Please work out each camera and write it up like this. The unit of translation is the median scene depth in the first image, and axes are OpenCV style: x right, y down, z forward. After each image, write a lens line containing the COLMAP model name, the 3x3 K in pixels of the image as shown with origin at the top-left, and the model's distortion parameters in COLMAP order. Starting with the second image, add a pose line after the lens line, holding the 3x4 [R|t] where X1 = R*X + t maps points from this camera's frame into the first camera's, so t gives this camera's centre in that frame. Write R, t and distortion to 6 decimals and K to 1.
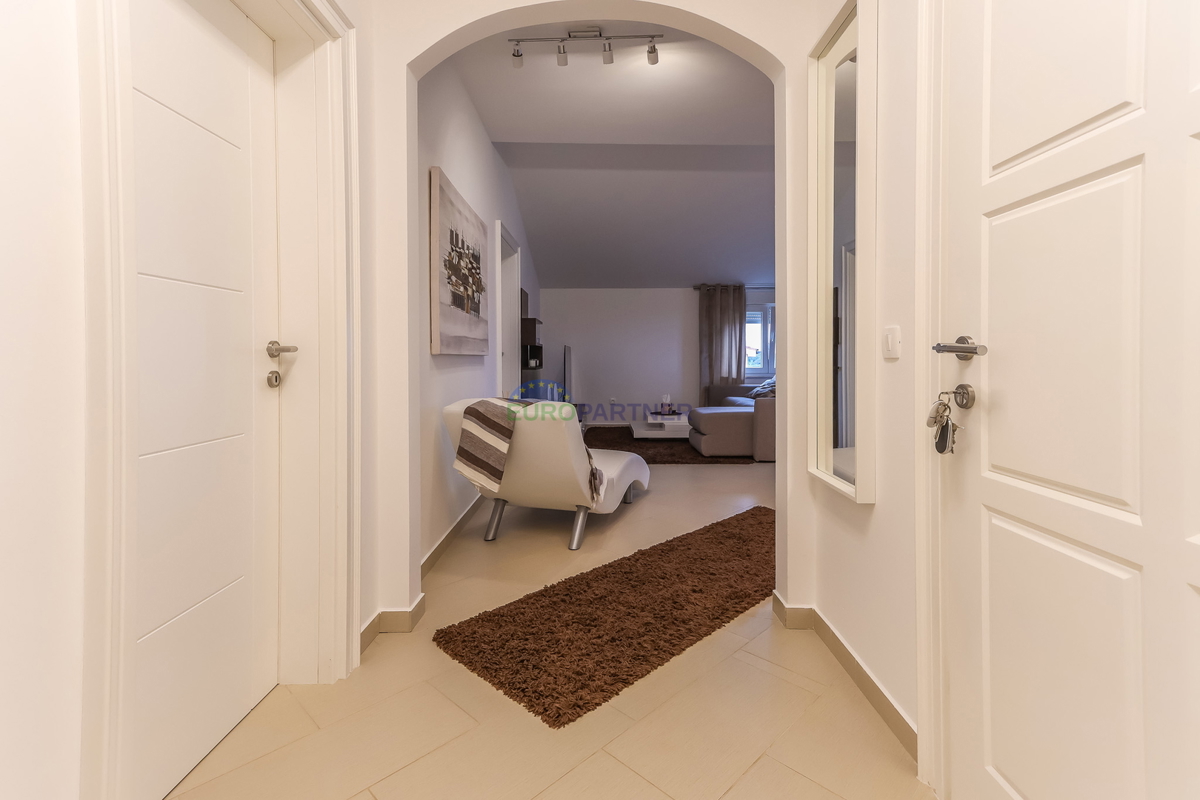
lens RADIAL K [[565.9, 0, 620.2], [0, 565.9, 375.5], [0, 0, 1]] dist [0.020594, 0.000595]
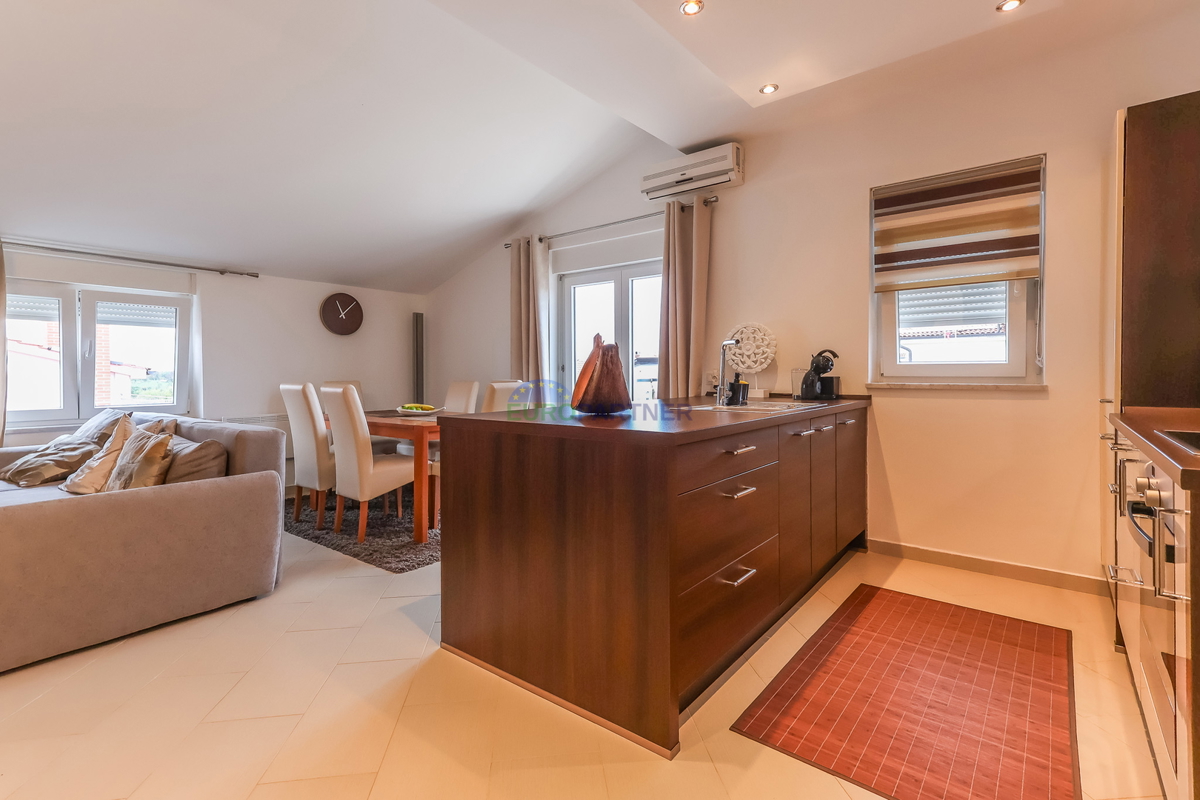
lens RADIAL K [[561.5, 0, 601.2], [0, 561.5, 381.6], [0, 0, 1]] dist [0.020592, 0.000165]
pose [[0.646363, -0.008305, 0.762985, 0.177429], [0.021714, 0.999736, -0.007513, -0.024447], [-0.762721, 0.021424, 0.646373, 0.307726]]
